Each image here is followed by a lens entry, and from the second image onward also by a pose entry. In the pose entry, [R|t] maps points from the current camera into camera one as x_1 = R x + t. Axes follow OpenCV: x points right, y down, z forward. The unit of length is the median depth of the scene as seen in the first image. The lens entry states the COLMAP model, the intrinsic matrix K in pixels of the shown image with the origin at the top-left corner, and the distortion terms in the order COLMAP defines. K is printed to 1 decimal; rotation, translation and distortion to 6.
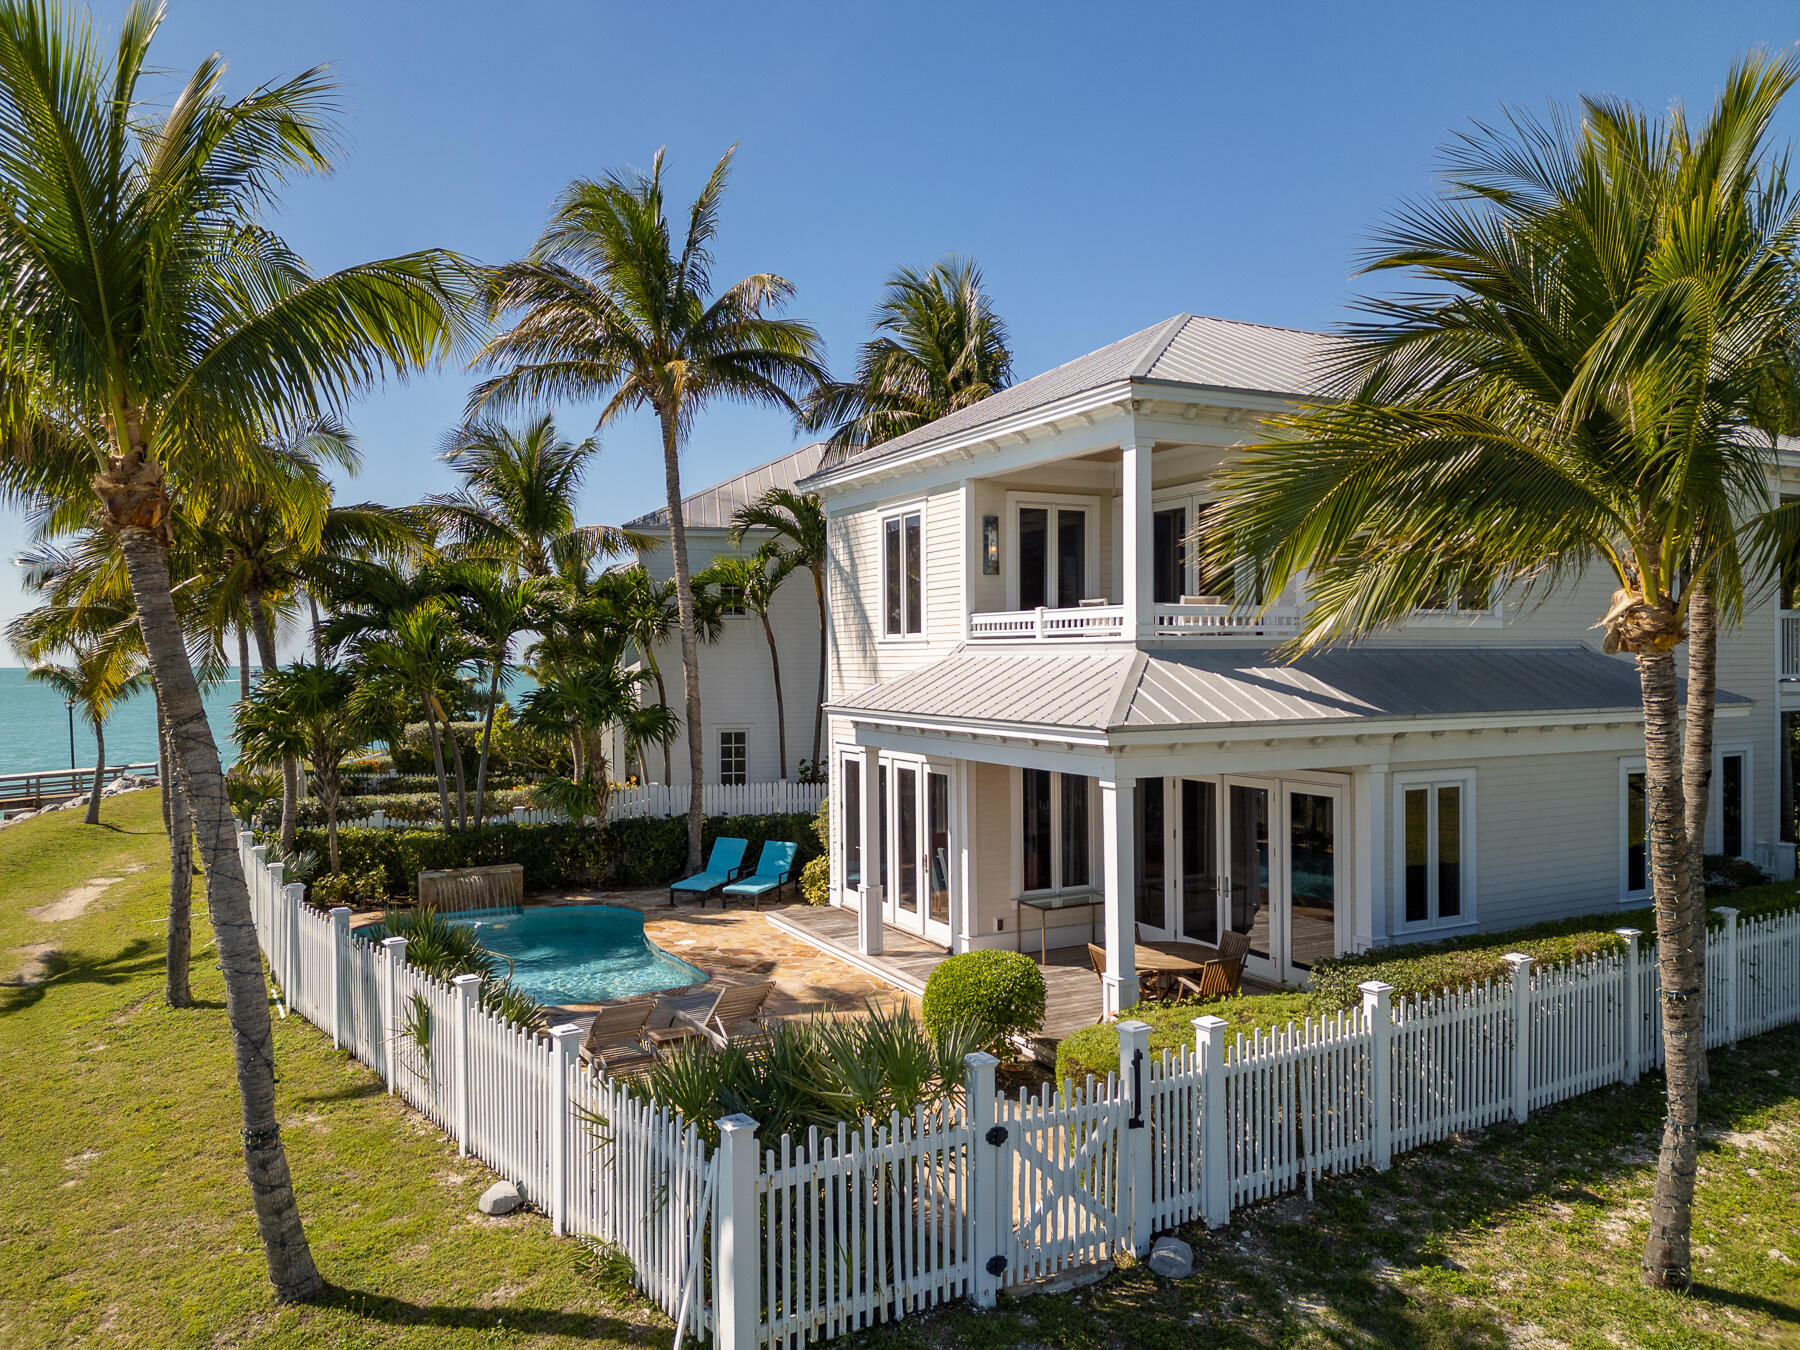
lens RADIAL K [[1281.8, 0, 895.8], [0, 1281.8, 669.8], [0, 0, 1]] dist [0.039120, -0.057957]
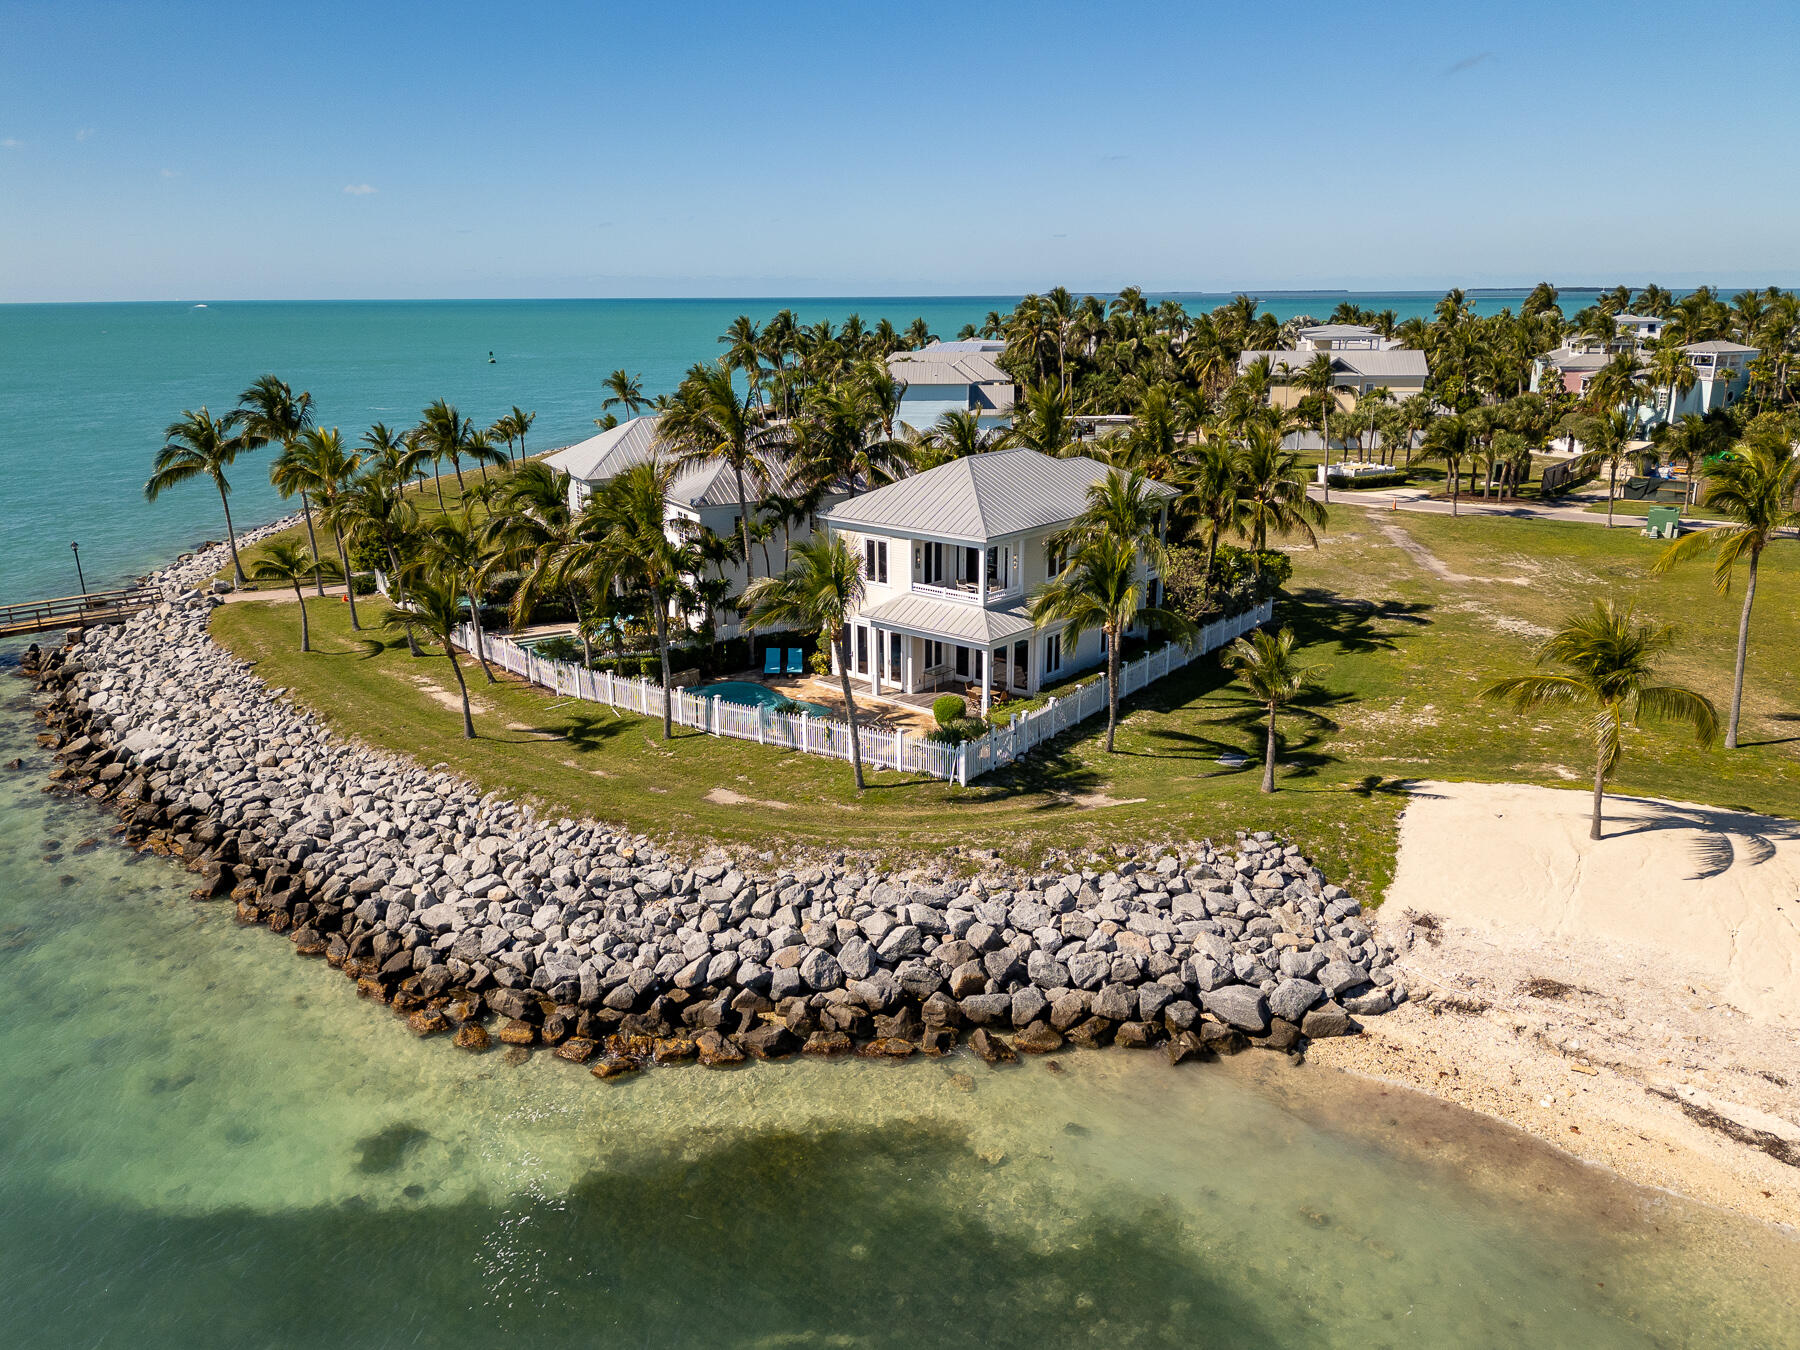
lens RADIAL K [[1288.4, 0, 886.3], [0, 1288.4, 676.2], [0, 0, 1]] dist [0.057476, -0.089554]
pose [[0.932613, -0.104307, 0.345476, -1.208519], [0.006258, 0.961848, 0.273511, -0.748358], [-0.360825, -0.252918, 0.897685, -1.972220]]
